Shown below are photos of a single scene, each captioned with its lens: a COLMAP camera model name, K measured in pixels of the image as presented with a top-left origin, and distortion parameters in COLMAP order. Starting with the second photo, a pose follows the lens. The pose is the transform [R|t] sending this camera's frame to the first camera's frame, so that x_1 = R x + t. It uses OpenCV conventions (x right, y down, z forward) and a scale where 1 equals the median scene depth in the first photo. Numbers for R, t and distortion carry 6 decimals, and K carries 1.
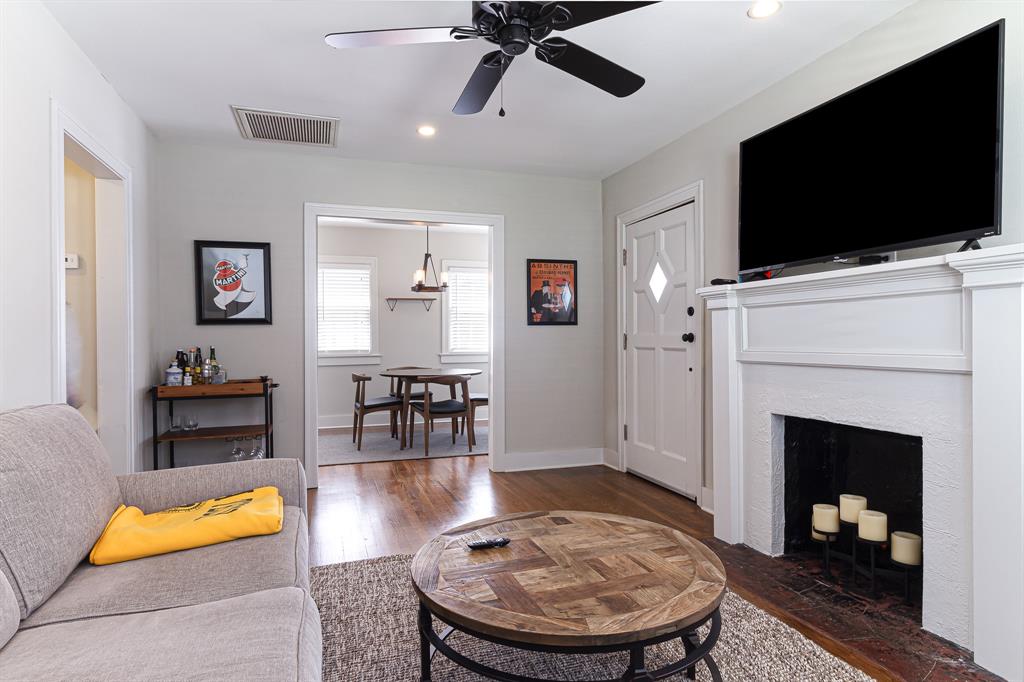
lens RADIAL K [[561.0, 0, 502.7], [0, 561.0, 340.3], [0, 0, 1]] dist [0.002432, -0.000067]
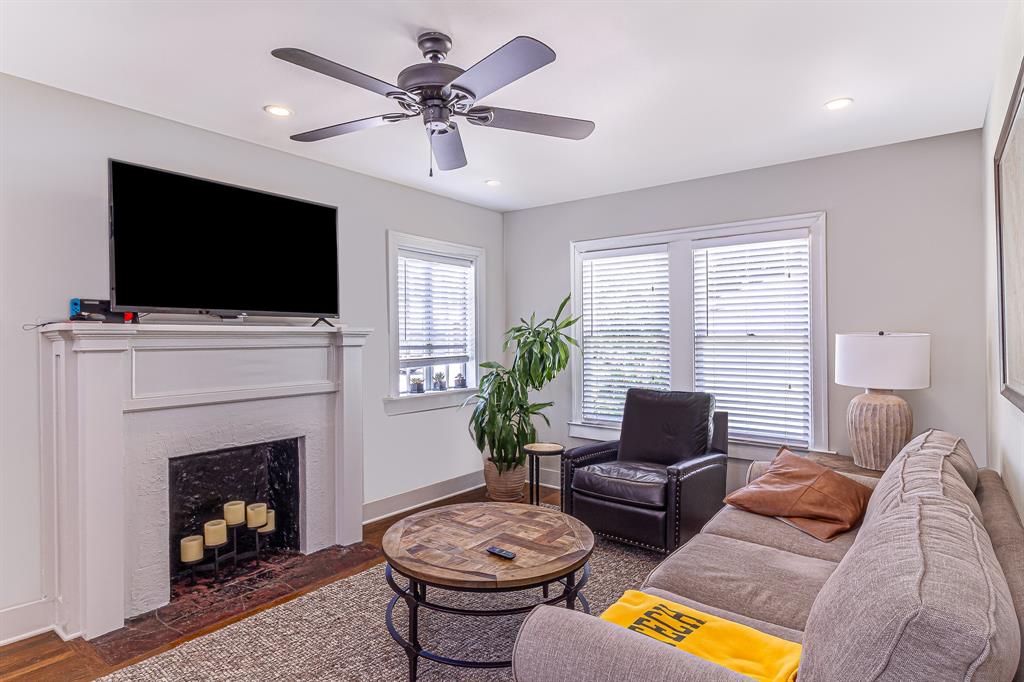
lens RADIAL K [[561.0, 0, 502.7], [0, 561.0, 340.3], [0, 0, 1]] dist [0.002432, -0.000067]
pose [[-0.553172, 0.005293, 0.833050, -0.948038], [0.012729, 0.999917, 0.002100, -0.102114], [-0.832970, 0.011766, -0.553193, 1.486335]]
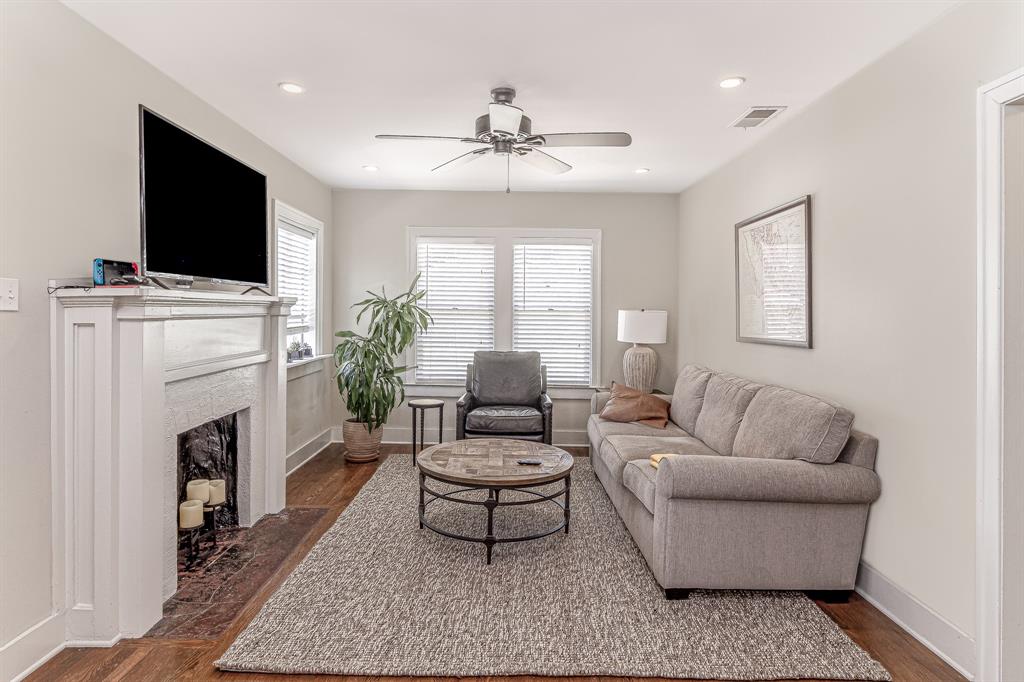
lens RADIAL K [[577.2, 0, 500.2], [0, 577.2, 313.5], [0, 0, 1]] dist [0.002867, 0.000302]
pose [[-0.948063, -0.004143, 0.318057, -0.456546], [-0.001579, 0.999964, 0.008318, -0.109417], [-0.318080, 0.007384, -0.948035, 2.434387]]
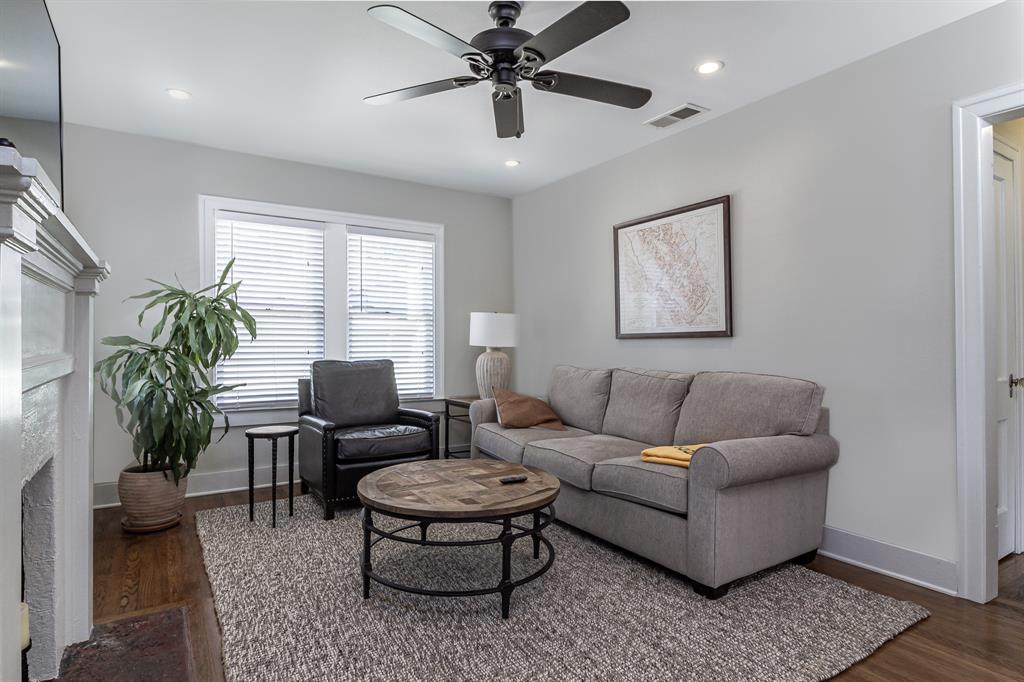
lens RADIAL K [[556.5, 0, 512.0], [0, 556.5, 341.0], [0, 0, 1]] dist [0.020904, -0.018984]
pose [[-0.966953, 0.007143, -0.254853, 0.302047], [0.004631, 0.999935, 0.010458, -0.008696], [0.254911, 0.008932, -0.966923, 2.101116]]
